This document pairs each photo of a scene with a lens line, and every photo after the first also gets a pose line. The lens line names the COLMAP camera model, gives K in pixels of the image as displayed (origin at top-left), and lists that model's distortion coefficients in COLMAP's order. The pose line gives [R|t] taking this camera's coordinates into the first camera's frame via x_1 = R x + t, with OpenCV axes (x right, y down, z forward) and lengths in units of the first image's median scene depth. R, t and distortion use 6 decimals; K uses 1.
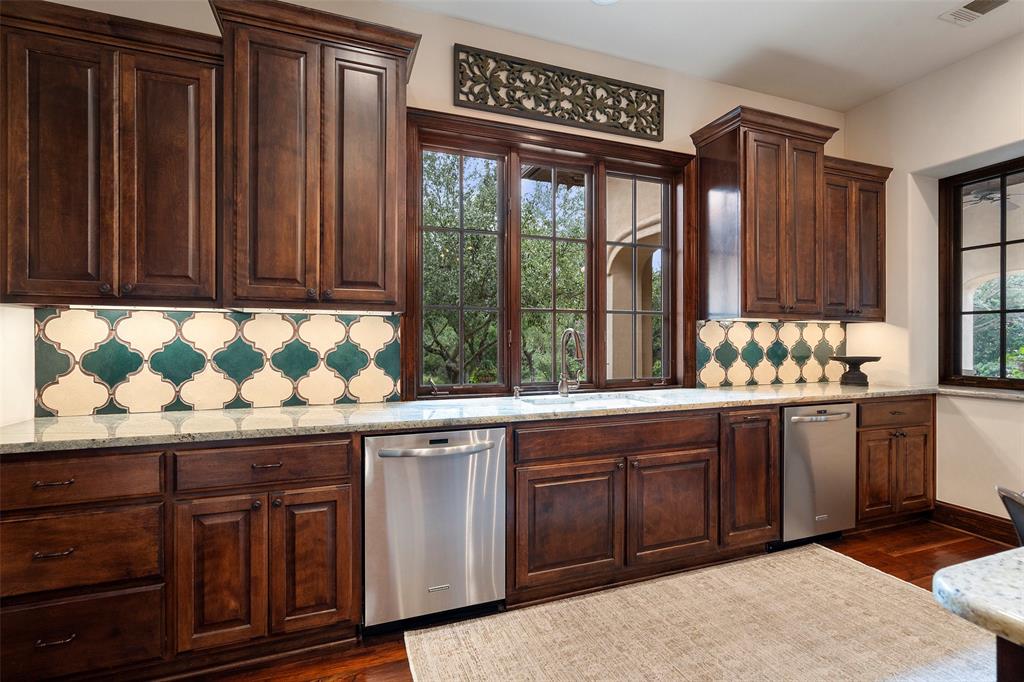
lens RADIAL K [[473.5, 0, 512.0], [0, 473.5, 341.0], [0, 0, 1]] dist [-0.000709, -0.000001]
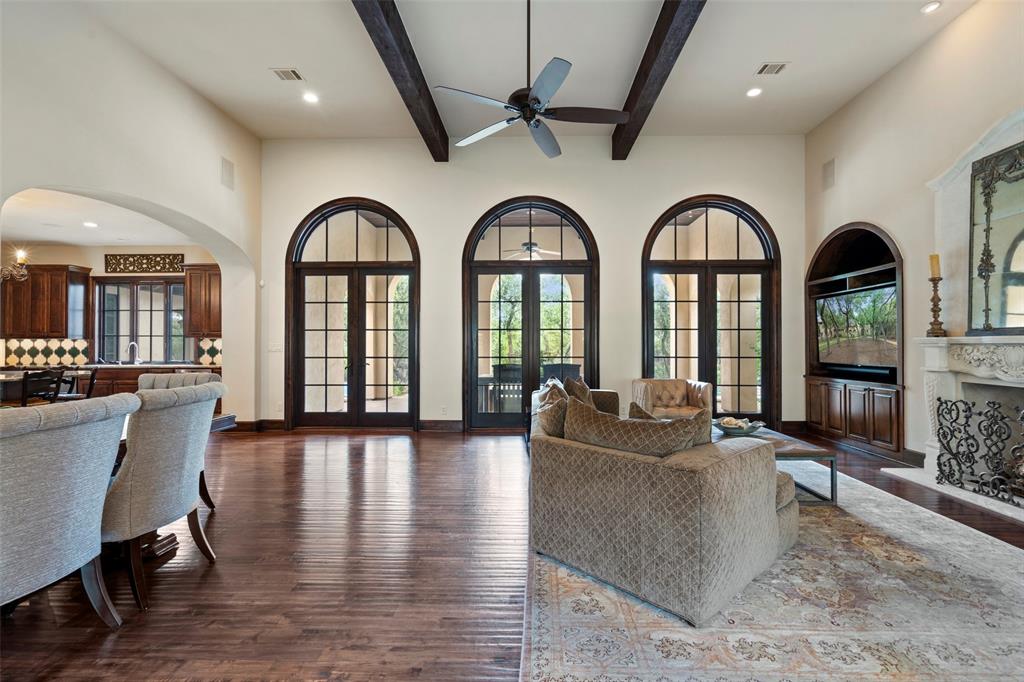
lens RADIAL K [[473.5, 0, 512.0], [0, 473.5, 341.0], [0, 0, 1]] dist [-0.000709, -0.000001]
pose [[0.927207, -0.006364, -0.374495, 3.549520], [-0.000244, 0.999845, -0.017596, 0.016084], [0.374549, 0.016407, 0.927062, -0.912700]]
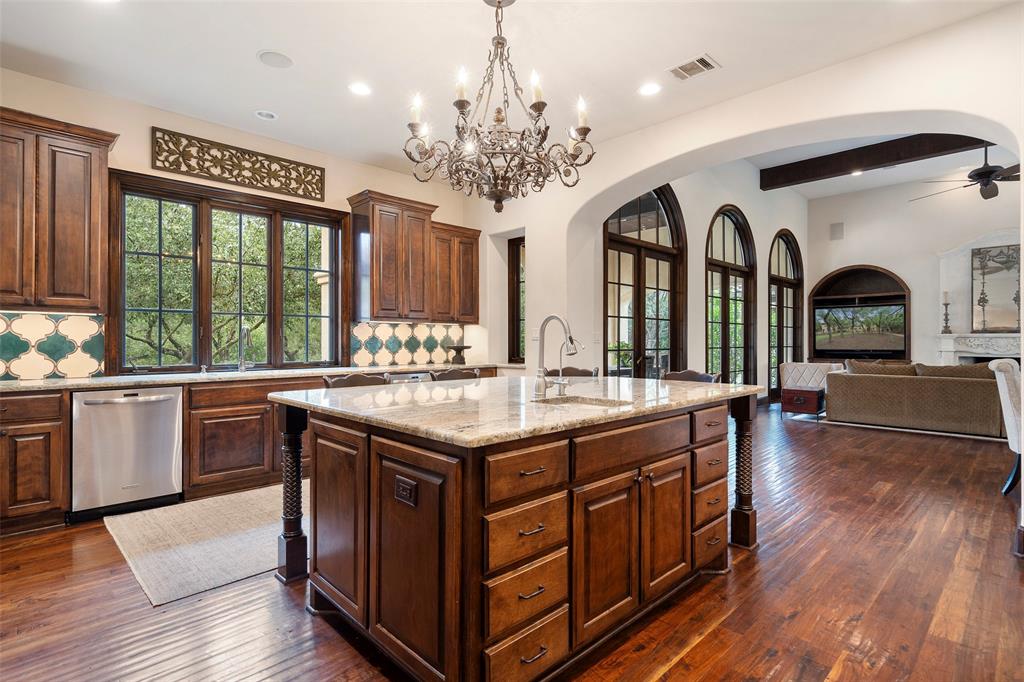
lens RADIAL K [[509.5, 0, 511.0], [0, 509.5, 339.0], [0, 0, 1]] dist [0.003571, 0.001277]
pose [[0.914968, 0.000820, 0.403526, 0.242067], [0.001649, 0.999982, -0.005770, 0.024674], [-0.403524, 0.005944, 0.914950, -0.824393]]
